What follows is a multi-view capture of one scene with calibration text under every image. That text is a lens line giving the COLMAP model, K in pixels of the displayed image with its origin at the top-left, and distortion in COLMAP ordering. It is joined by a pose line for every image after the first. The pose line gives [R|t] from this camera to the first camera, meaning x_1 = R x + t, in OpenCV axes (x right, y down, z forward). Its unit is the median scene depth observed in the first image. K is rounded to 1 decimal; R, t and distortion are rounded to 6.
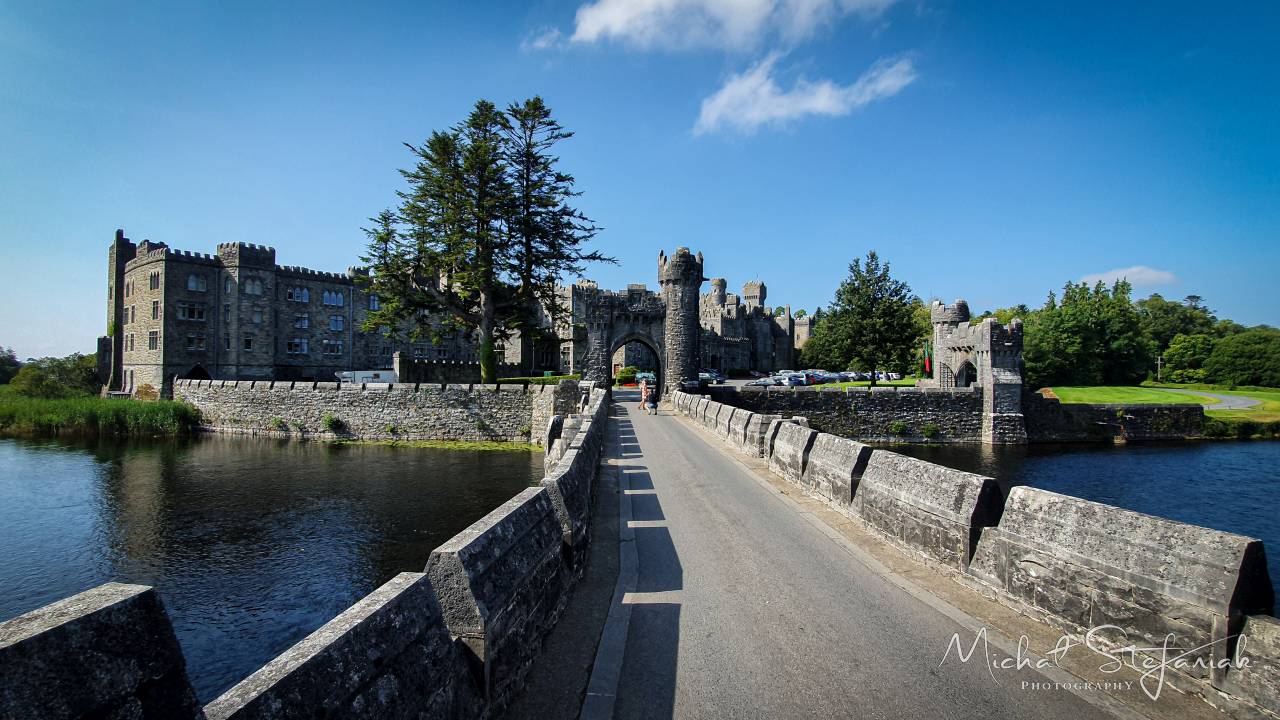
lens RADIAL K [[525.4, 0, 640.0], [0, 525.4, 360.0], [0, 0, 1]] dist [-0.019404, -0.000035]
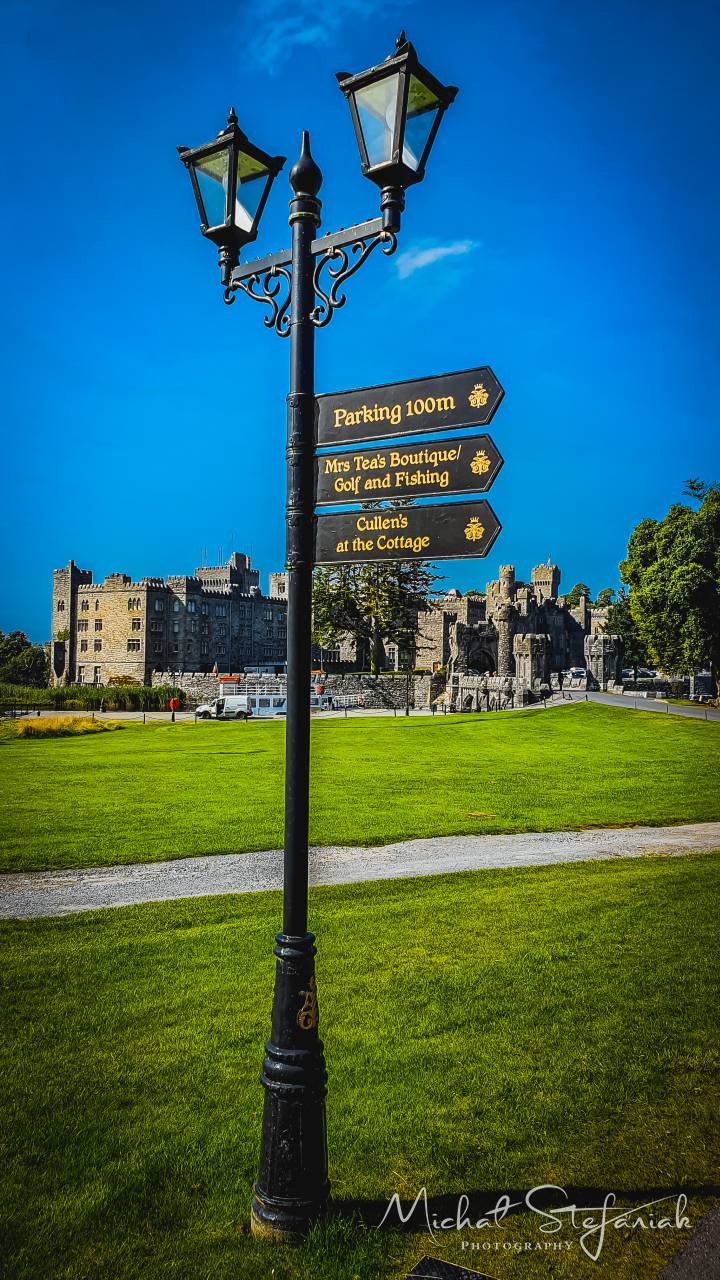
lens RADIAL K [[943.2, 0, 345.6], [0, 943.2, 631.6], [0, 0, 1]] dist [0.072992, -0.000720]
pose [[0.999973, 0.004482, 0.005905, -0.352337], [-0.004376, 0.999833, -0.017769, -0.031320], [-0.005984, 0.017743, 0.999825, -1.610435]]
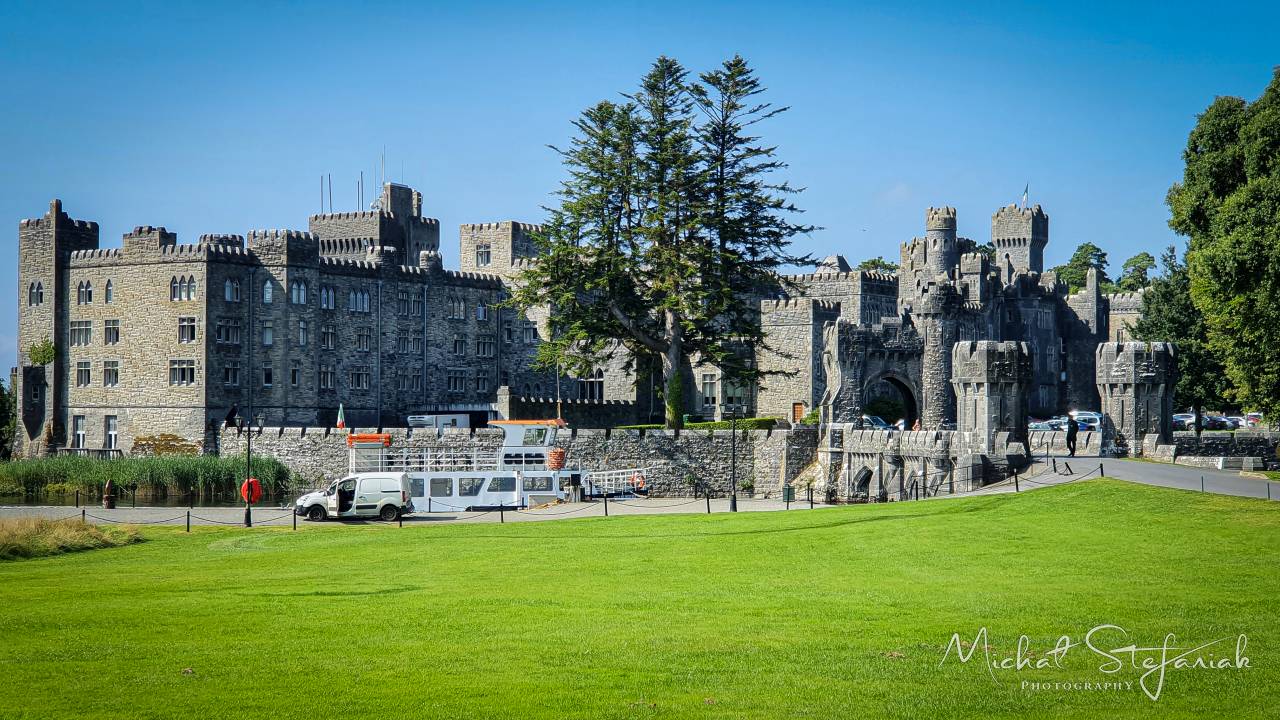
lens RADIAL K [[1890.7, 0, 640.0], [0, 1890.7, 360.0], [0, 0, 1]] dist [-0.006705, 0.144566]
pose [[0.999866, -0.002926, 0.016130, -0.342344], [0.003077, 0.999951, -0.009366, -0.028070], [-0.016102, 0.009414, 0.999826, -1.570195]]
